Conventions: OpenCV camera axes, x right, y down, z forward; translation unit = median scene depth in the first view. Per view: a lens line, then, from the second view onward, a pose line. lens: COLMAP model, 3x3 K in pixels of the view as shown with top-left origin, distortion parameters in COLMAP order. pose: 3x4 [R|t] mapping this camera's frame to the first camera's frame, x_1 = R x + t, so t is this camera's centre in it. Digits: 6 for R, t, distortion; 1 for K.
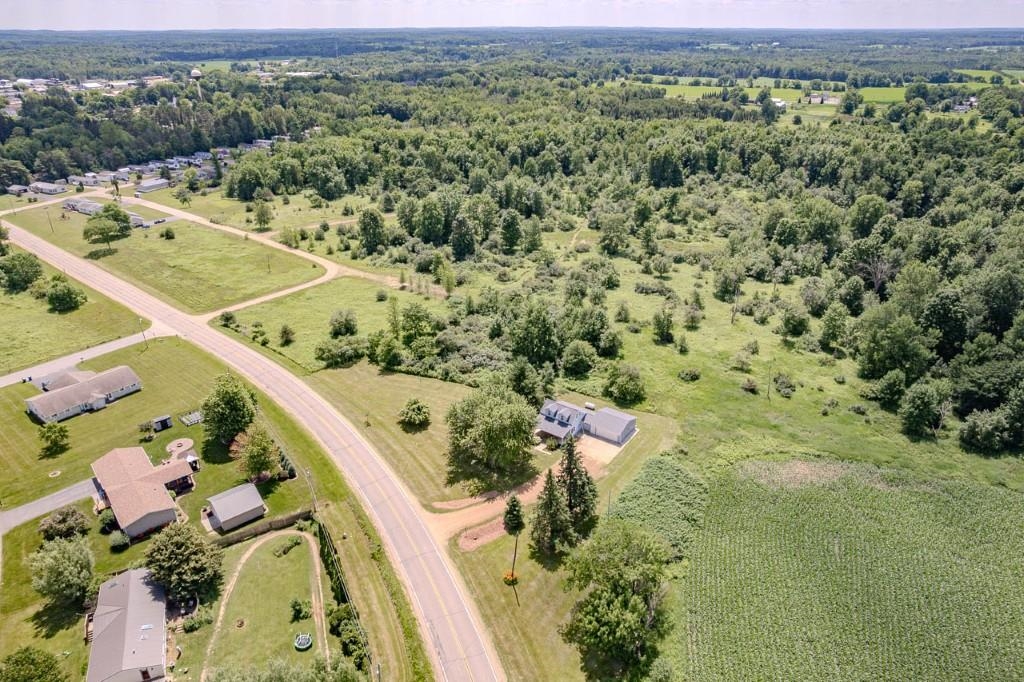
lens RADIAL K [[654.1, 0, 512.0], [0, 654.1, 341.0], [0, 0, 1]] dist [-0.000740, -0.000223]
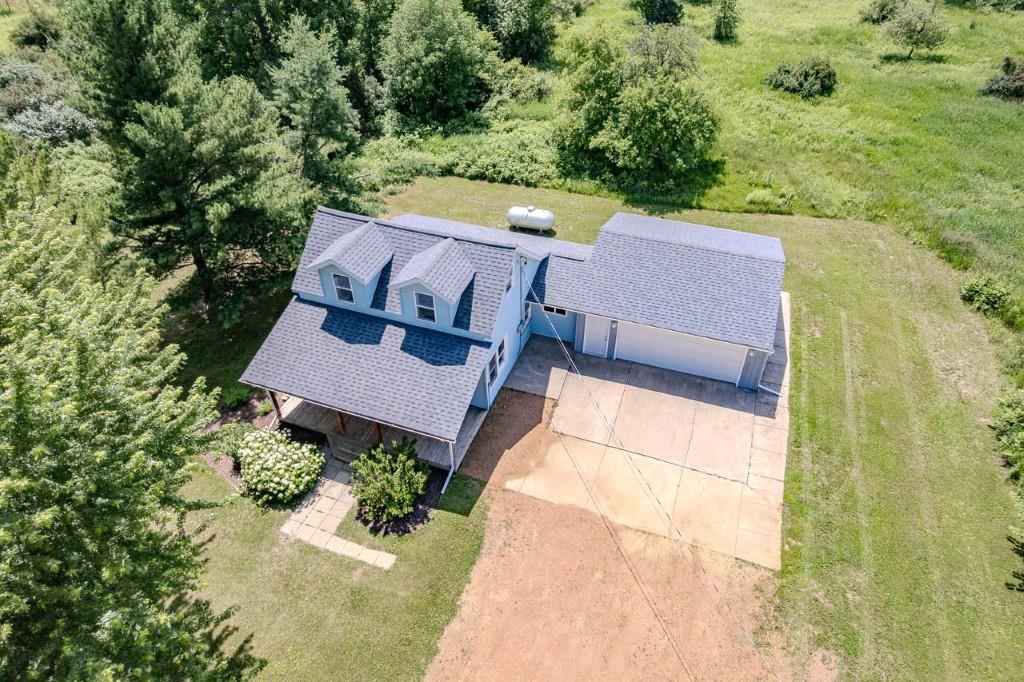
lens RADIAL K [[654.1, 0, 512.0], [0, 654.1, 341.0], [0, 0, 1]] dist [-0.000740, -0.000223]
pose [[0.962133, -0.180351, 0.204384, 0.058408], [0.124109, 0.957433, 0.260613, 0.080136], [-0.242686, -0.225378, 0.943561, 0.782889]]
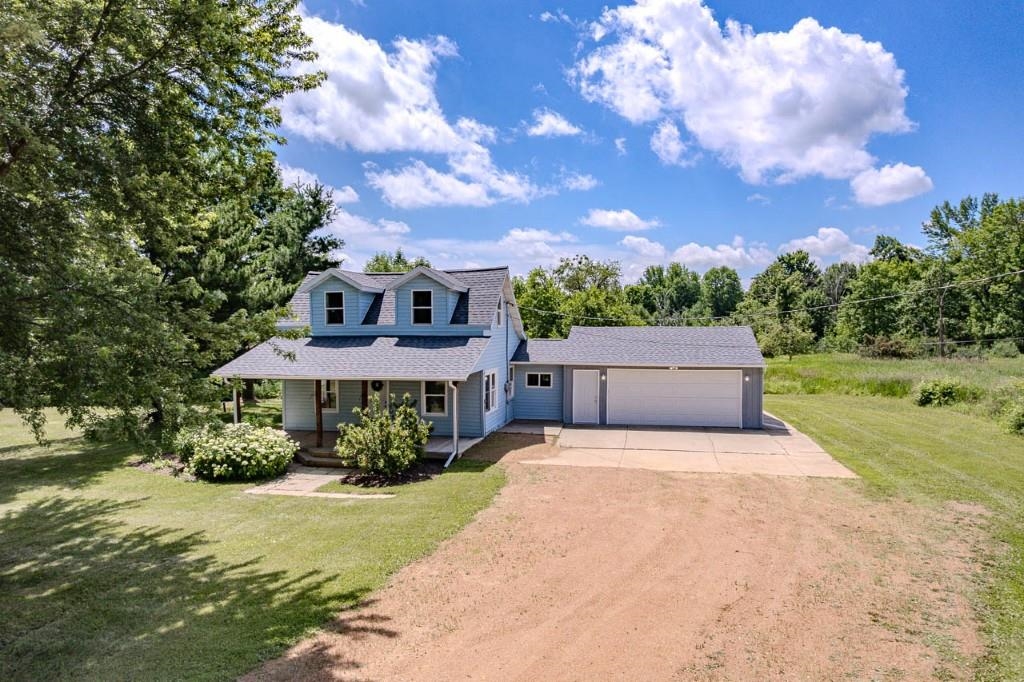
lens RADIAL K [[652.3, 0, 502.6], [0, 652.3, 341.3], [0, 0, 1]] dist [0.000734, 0.000212]
pose [[0.921596, -0.025721, 0.387298, 0.030180], [0.162511, 0.931706, -0.324828, 0.169844], [-0.352493, 0.362300, 0.862837, 0.801057]]
